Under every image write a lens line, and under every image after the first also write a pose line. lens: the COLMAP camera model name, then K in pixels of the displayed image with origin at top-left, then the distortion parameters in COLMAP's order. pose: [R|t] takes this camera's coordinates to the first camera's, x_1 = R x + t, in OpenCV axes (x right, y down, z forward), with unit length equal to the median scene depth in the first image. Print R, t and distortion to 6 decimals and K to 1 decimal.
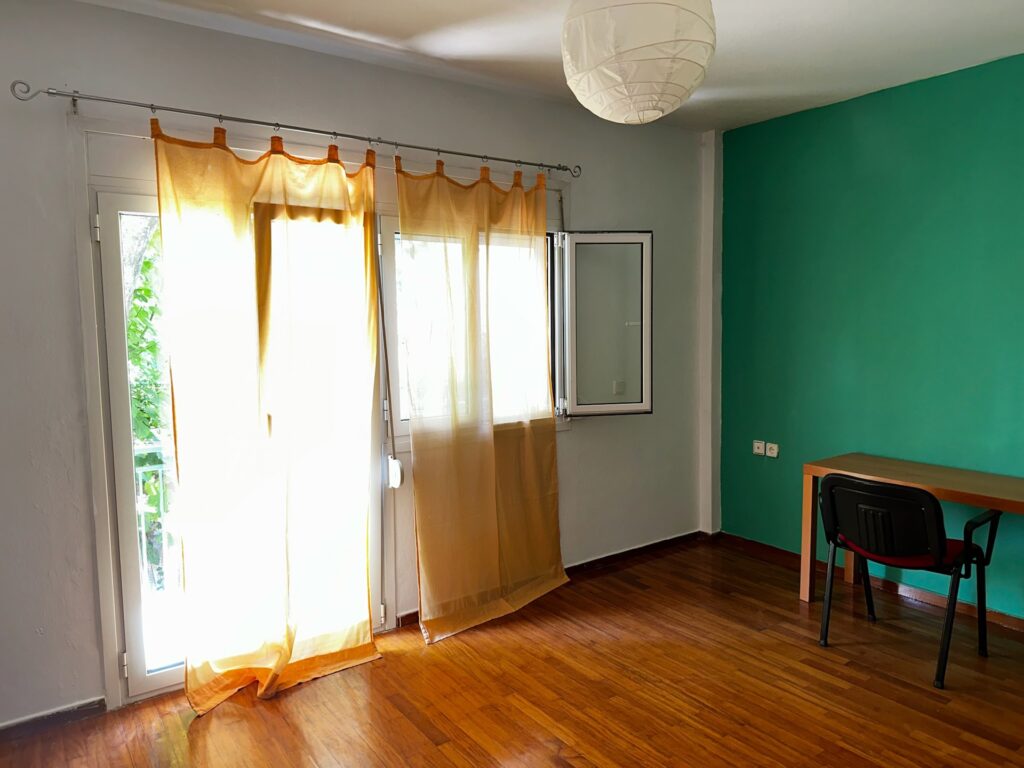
lens RADIAL K [[720.2, 0, 521.9], [0, 720.2, 383.7], [0, 0, 1]] dist [0.042757, -0.058229]
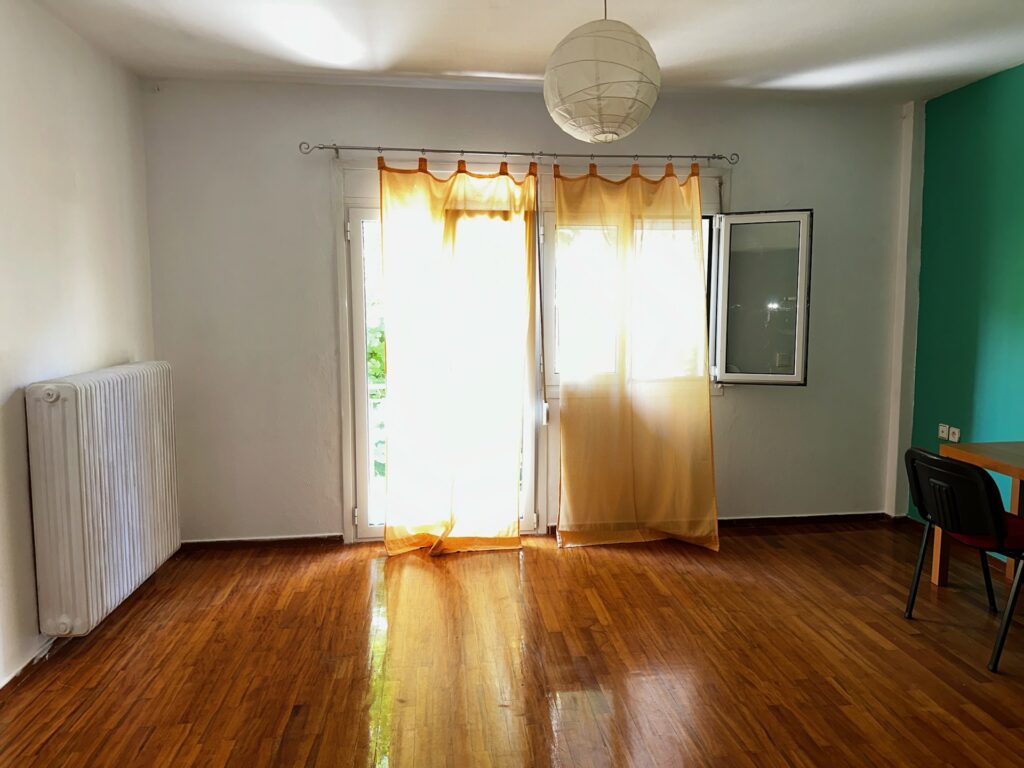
lens RADIAL K [[720.2, 0, 521.0], [0, 720.2, 382.9], [0, 0, 1]] dist [0.042757, -0.058229]
pose [[0.872570, 0.065966, -0.484015, 0.422855], [-0.053312, 0.997781, 0.039877, 0.022712], [0.485571, -0.008992, 0.874151, -0.147480]]
